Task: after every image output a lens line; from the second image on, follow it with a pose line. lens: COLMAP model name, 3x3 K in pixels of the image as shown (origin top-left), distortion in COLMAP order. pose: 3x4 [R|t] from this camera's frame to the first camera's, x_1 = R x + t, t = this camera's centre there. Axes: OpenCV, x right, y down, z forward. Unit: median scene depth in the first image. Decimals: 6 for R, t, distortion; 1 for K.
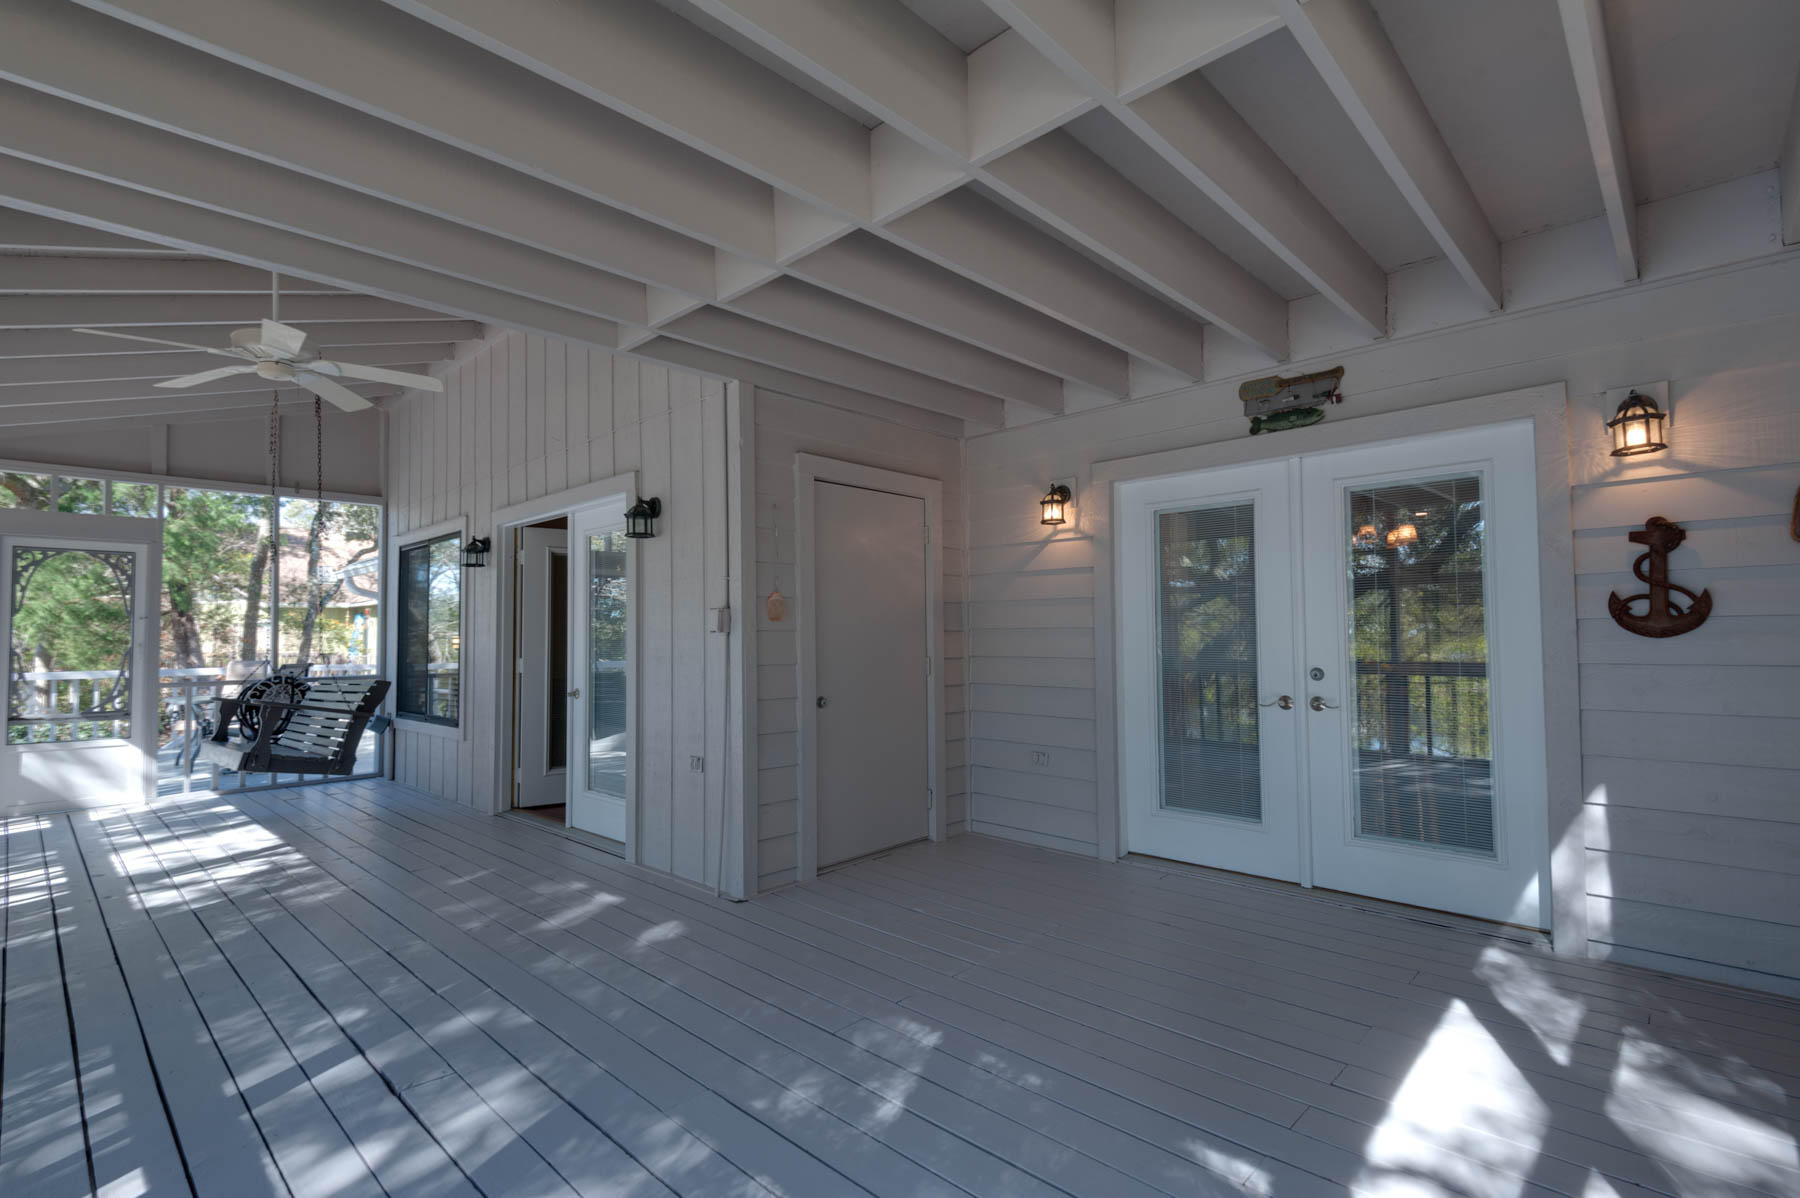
lens RADIAL K [[828.9, 0, 902.1], [0, 828.9, 602.0], [0, 0, 1]] dist [-0.001235, -0.002582]
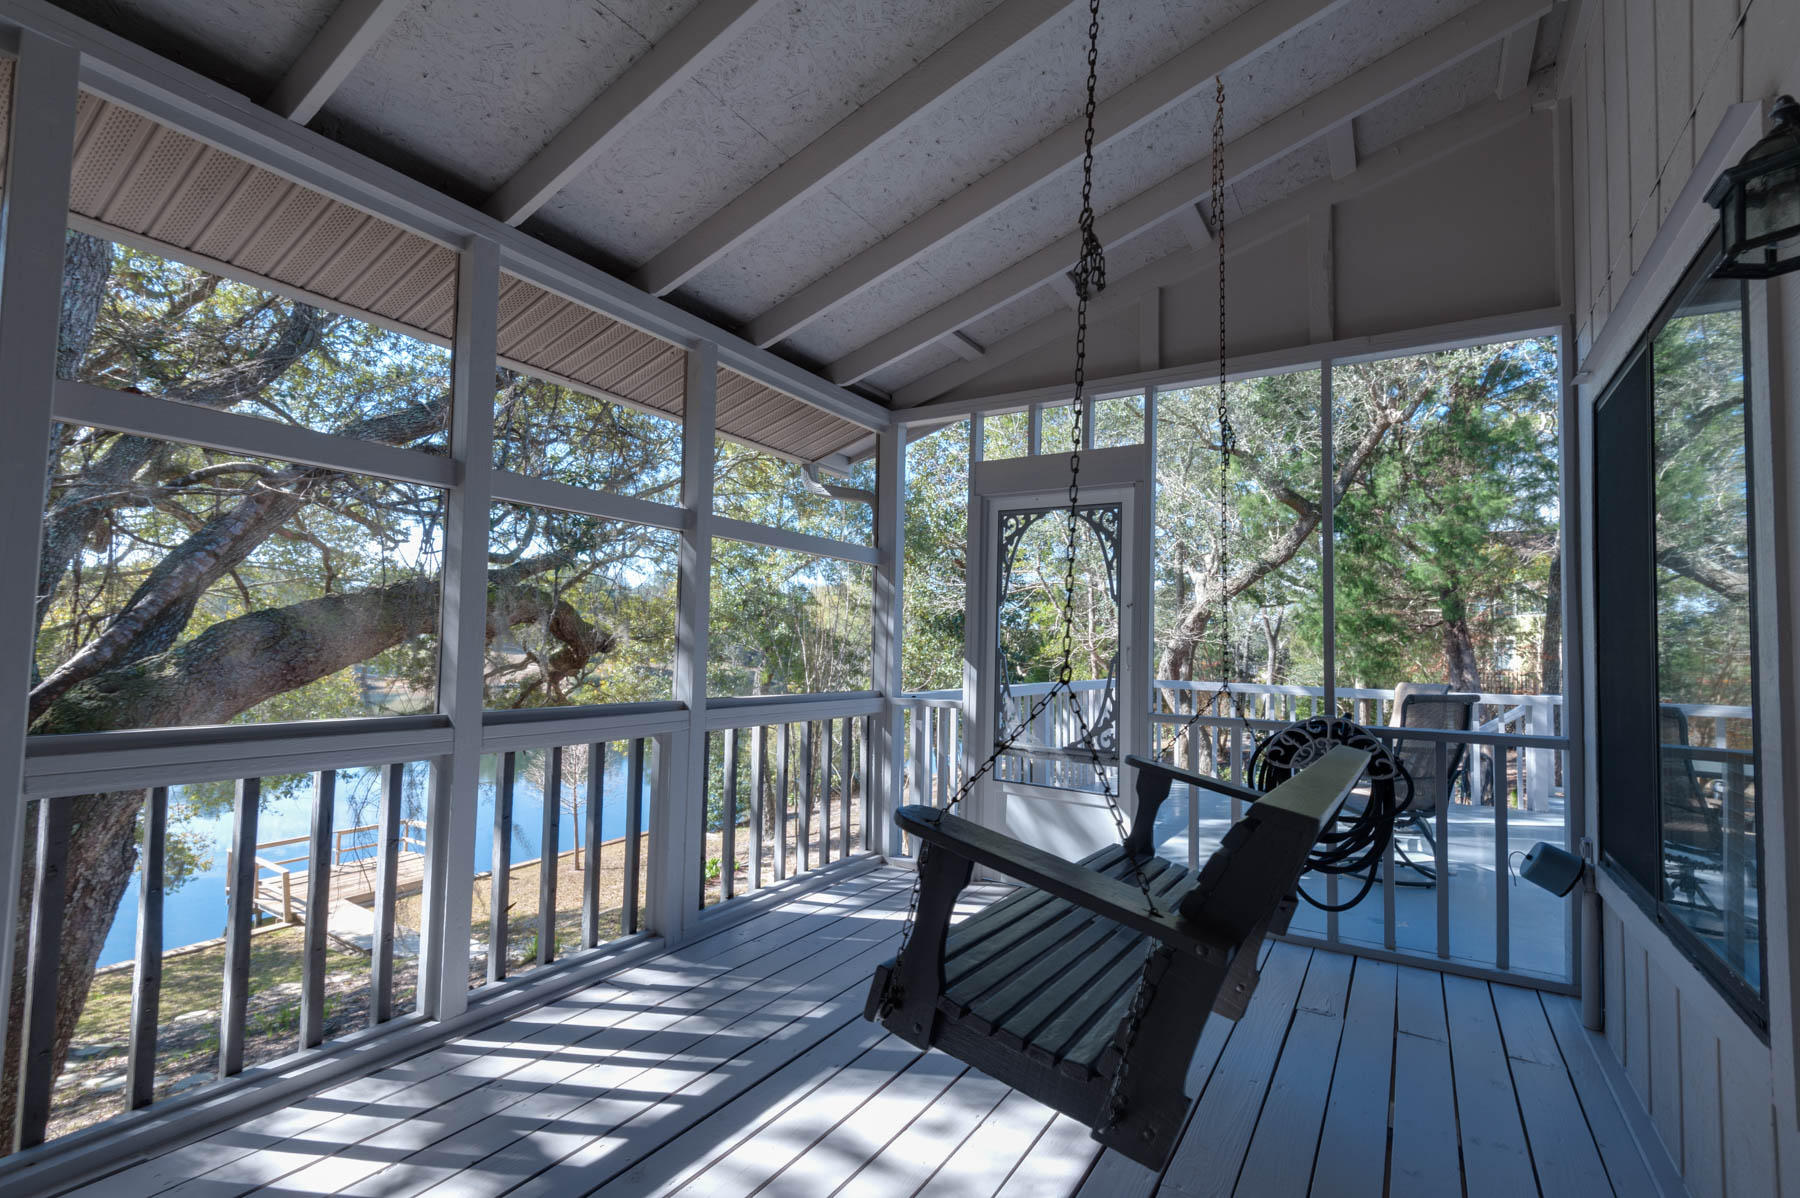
lens RADIAL K [[828.9, 0, 894.9], [0, 828.9, 608.6], [0, 0, 1]] dist [-0.001235, -0.002582]
pose [[0.187221, -0.030438, -0.981846, -0.364917], [0.015973, 0.999482, -0.027939, 0.038021], [0.982188, -0.010453, 0.187611, 0.758048]]
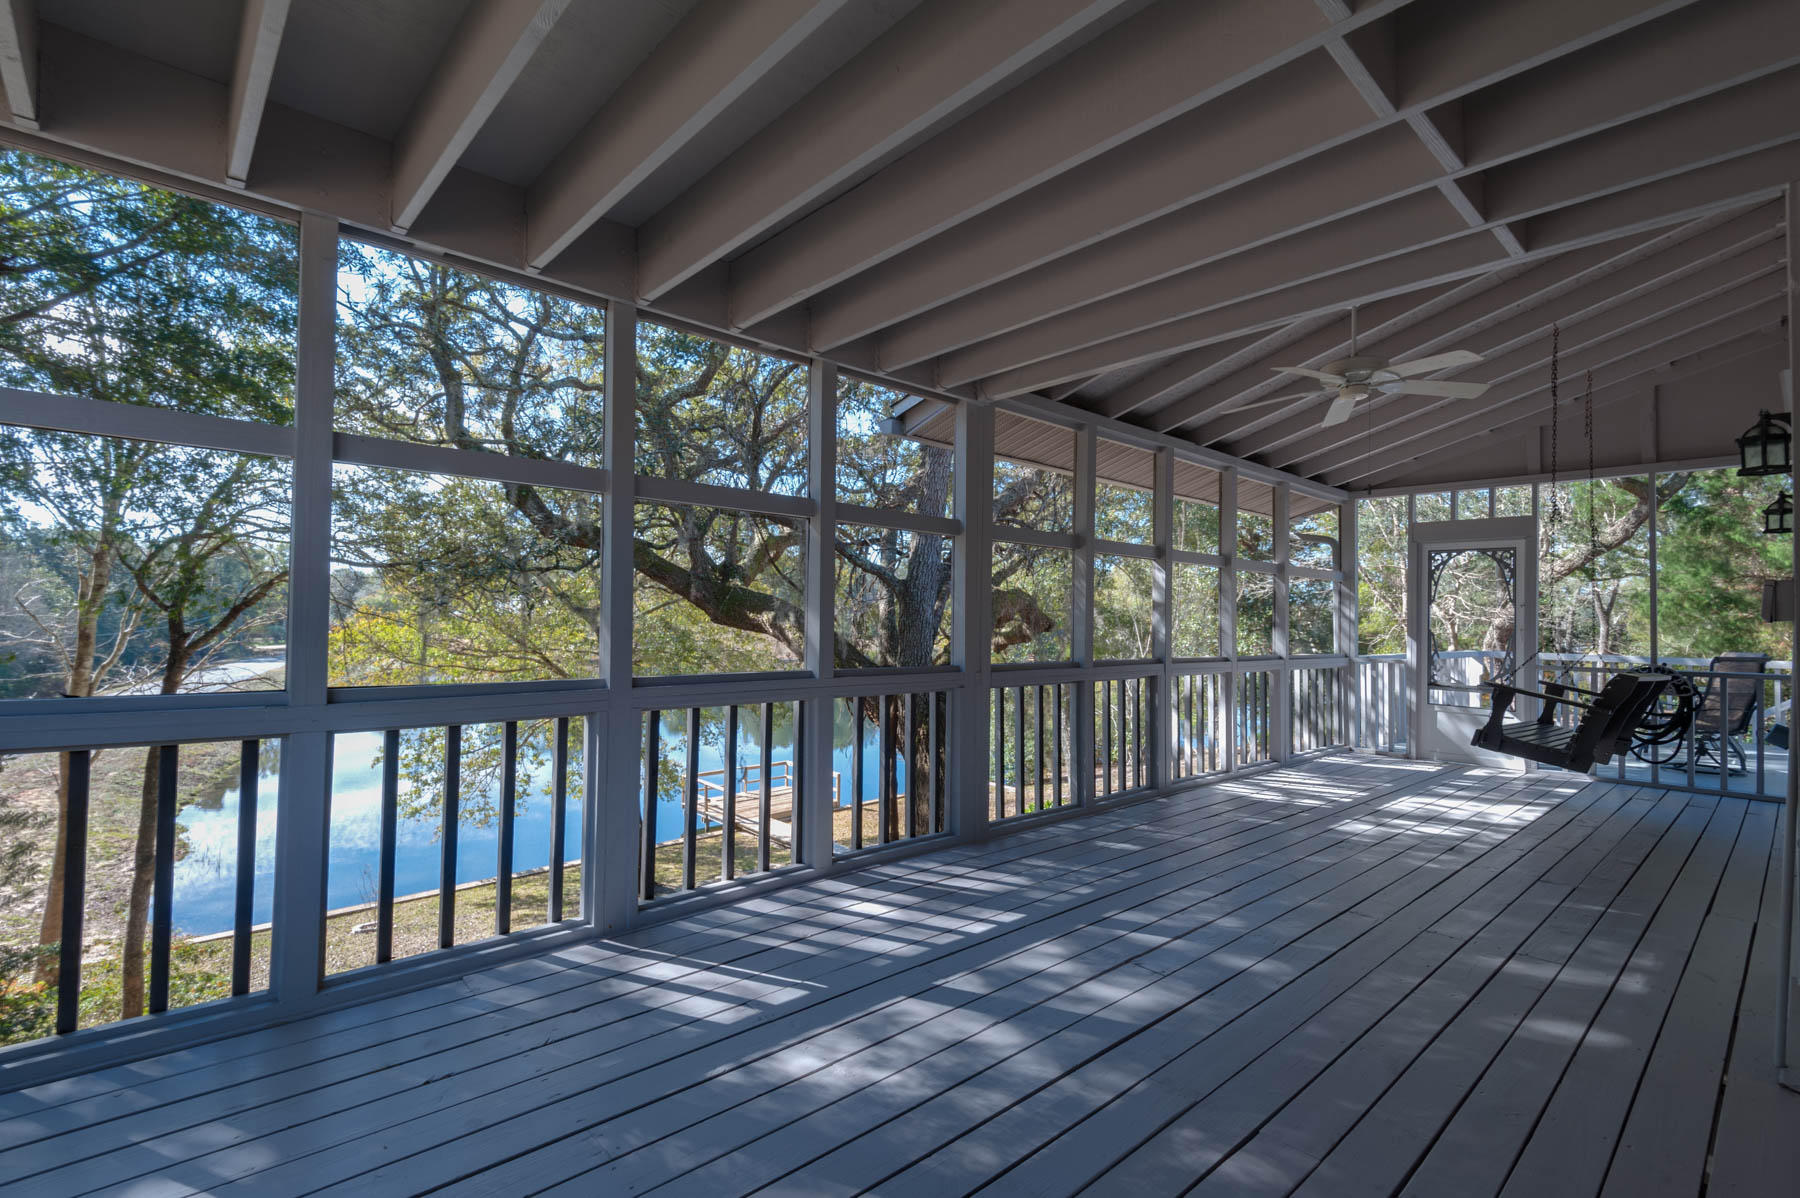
lens RADIAL K [[828.9, 0, 900.2], [0, 828.9, 599.7], [0, 0, 1]] dist [-0.001235, -0.002582]
pose [[-0.088175, -0.013628, -0.996012, 0.279779], [0.023373, 0.999603, -0.015746, 0.009669], [0.995831, -0.024668, -0.087821, 0.283504]]
